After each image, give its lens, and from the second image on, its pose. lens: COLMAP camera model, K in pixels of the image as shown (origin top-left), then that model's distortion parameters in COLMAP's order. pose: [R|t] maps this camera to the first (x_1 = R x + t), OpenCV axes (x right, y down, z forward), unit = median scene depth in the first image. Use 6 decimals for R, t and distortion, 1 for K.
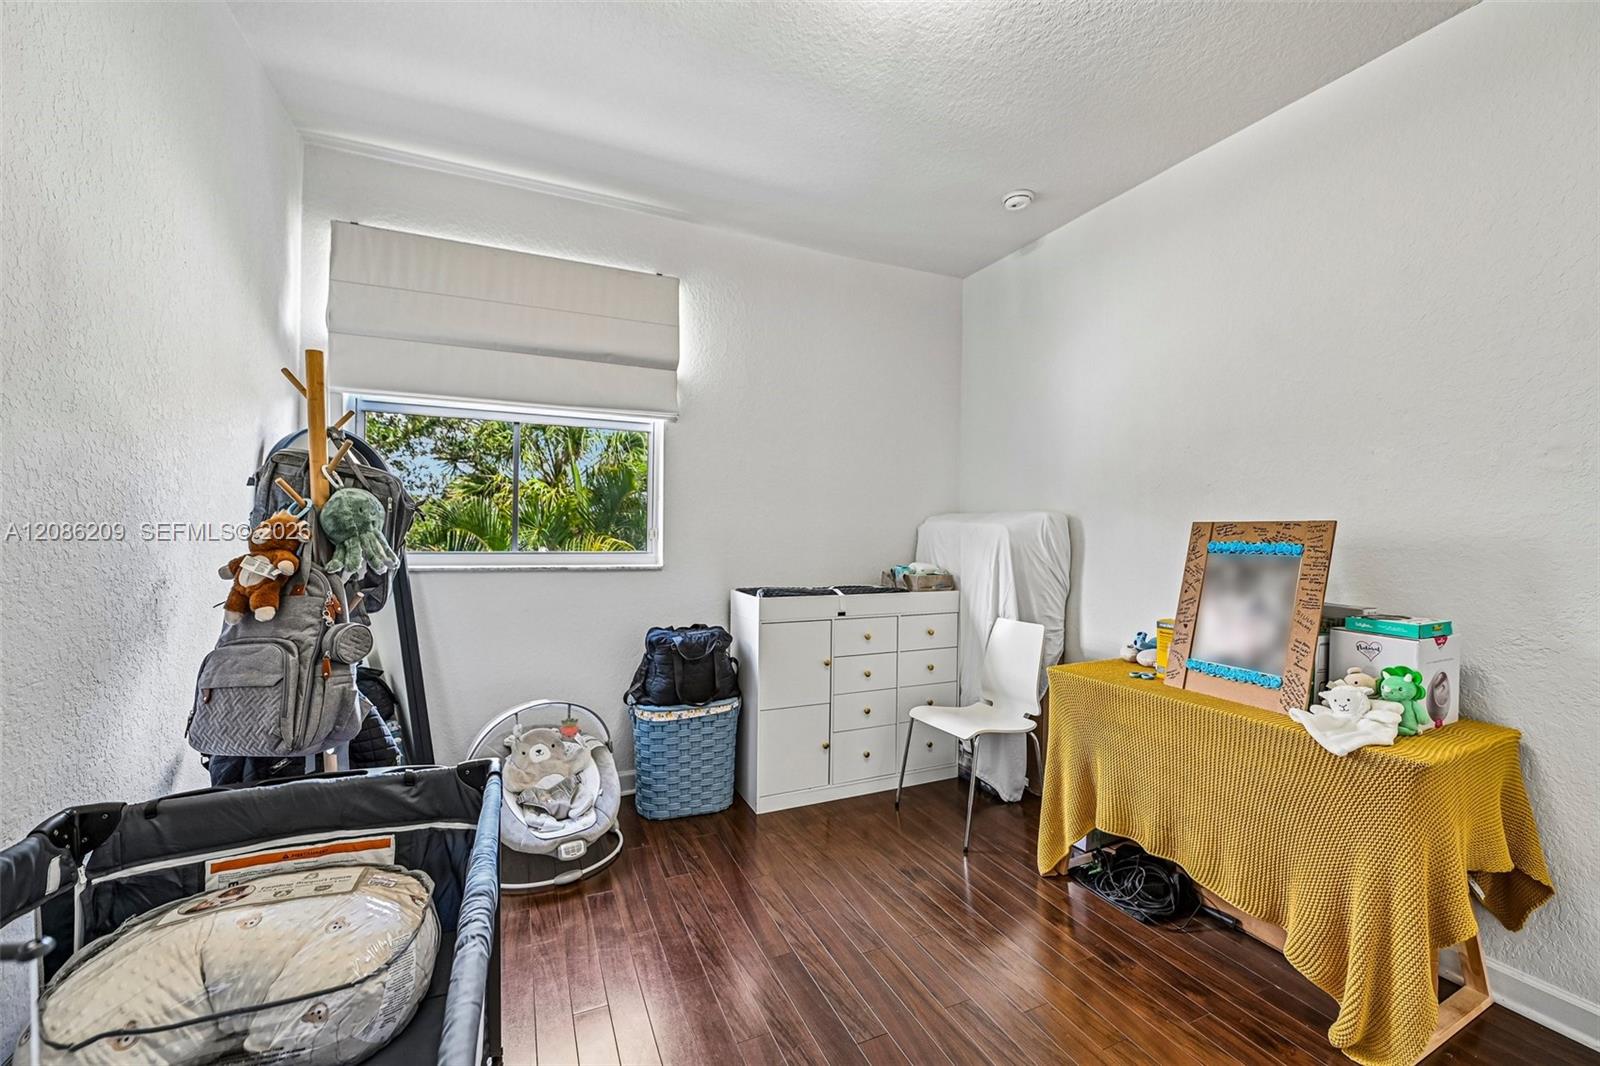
lens RADIAL K [[640.6, 0, 806.3], [0, 640.6, 533.0], [0, 0, 1]] dist [-0.007651, -0.001249]
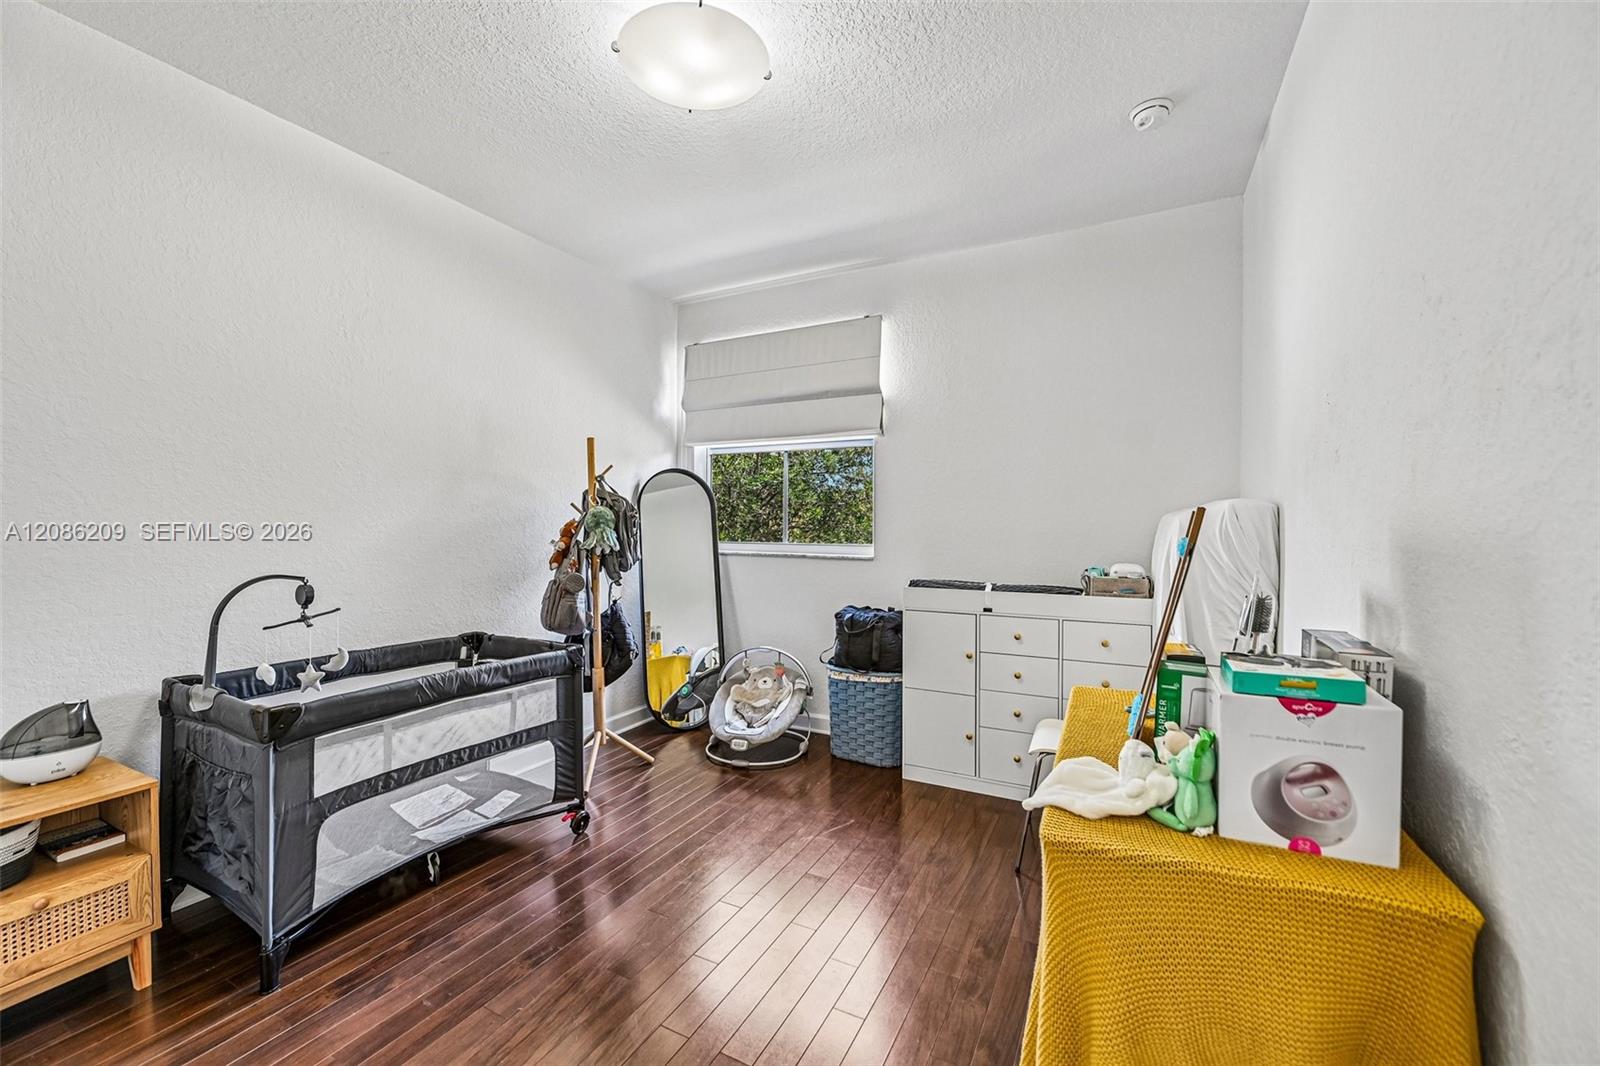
lens RADIAL K [[640.6, 0, 796.0], [0, 640.6, 533.1], [0, 0, 1]] dist [-0.007651, -0.001249]
pose [[0.611670, 0.001484, -0.791112, 0.691127], [-0.001089, 0.999999, 0.001034, 0.005928], [0.791113, 0.000229, 0.611670, 0.159519]]
